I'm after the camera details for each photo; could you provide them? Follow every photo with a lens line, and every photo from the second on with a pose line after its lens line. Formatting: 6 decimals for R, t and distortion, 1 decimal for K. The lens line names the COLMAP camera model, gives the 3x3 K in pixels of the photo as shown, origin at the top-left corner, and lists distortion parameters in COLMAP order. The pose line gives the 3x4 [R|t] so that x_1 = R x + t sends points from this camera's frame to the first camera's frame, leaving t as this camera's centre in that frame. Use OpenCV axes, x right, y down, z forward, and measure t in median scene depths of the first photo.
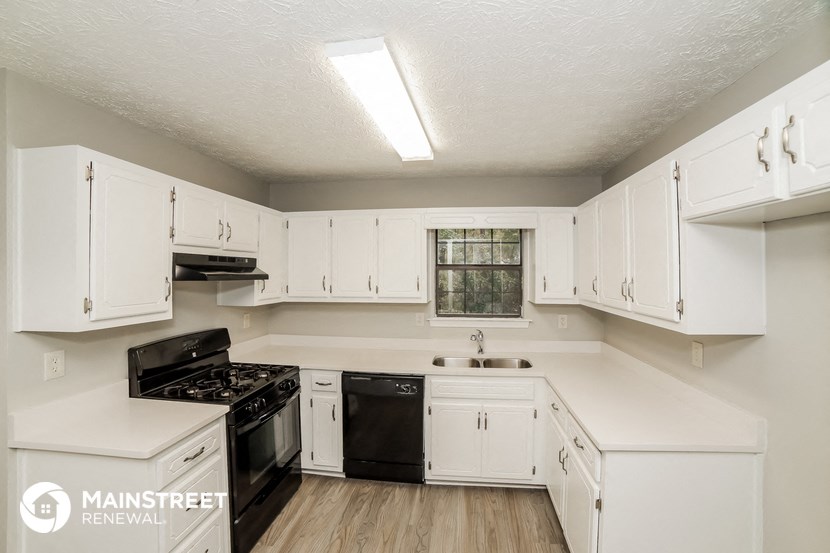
lens RADIAL K [[364.1, 0, 416.6], [0, 364.1, 265.5], [0, 0, 1]] dist [-0.066100, 0.000380]
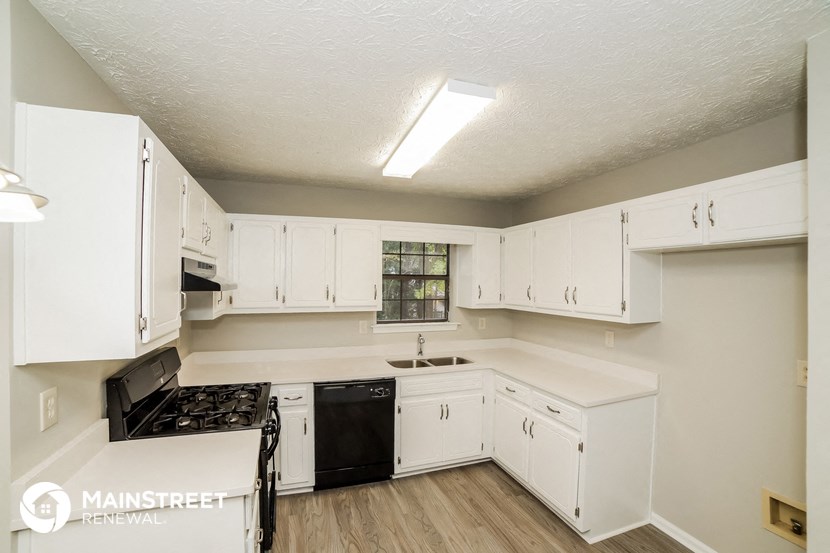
lens RADIAL K [[369.1, 0, 415.0], [0, 369.1, 276.5], [0, 0, 1]] dist [-0.073372, -0.000250]
pose [[0.895772, 0.011883, 0.444355, -0.407185], [-0.015020, 0.999881, 0.003539, -0.001700], [-0.444260, -0.009844, 0.895844, -0.000284]]
